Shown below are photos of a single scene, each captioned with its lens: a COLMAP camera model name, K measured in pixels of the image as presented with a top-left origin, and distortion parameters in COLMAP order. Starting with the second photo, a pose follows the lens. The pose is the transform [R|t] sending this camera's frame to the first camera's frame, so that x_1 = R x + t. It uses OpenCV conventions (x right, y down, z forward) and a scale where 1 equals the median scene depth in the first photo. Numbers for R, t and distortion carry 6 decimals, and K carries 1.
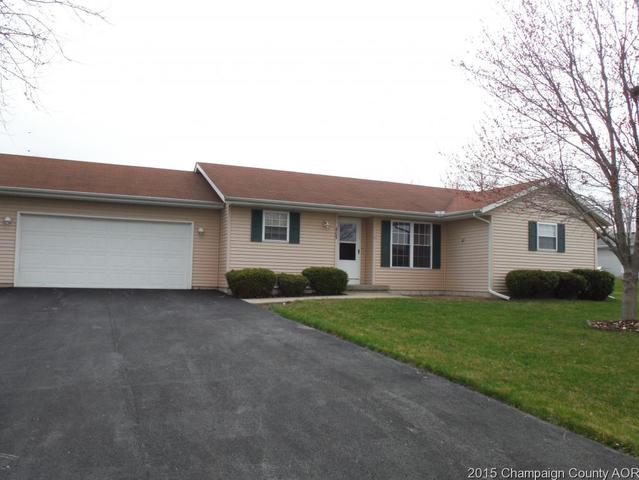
lens RADIAL K [[538.3, 0, 316.4], [0, 538.3, 239.7], [0, 0, 1]] dist [-0.087387, 0.006361]
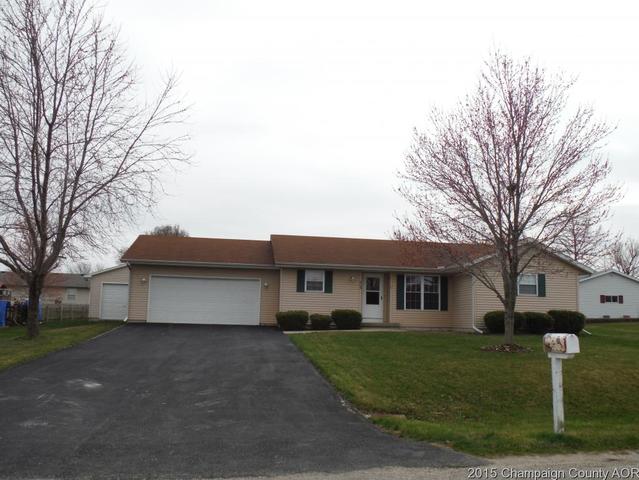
lens RADIAL K [[538.3, 0, 322.1], [0, 538.3, 241.0], [0, 0, 1]] dist [-0.087387, 0.006361]
pose [[0.965112, -0.035449, -0.259426, 0.313090], [0.015100, 0.996679, -0.080014, -0.016265], [0.261401, 0.073305, 0.962443, -0.374656]]
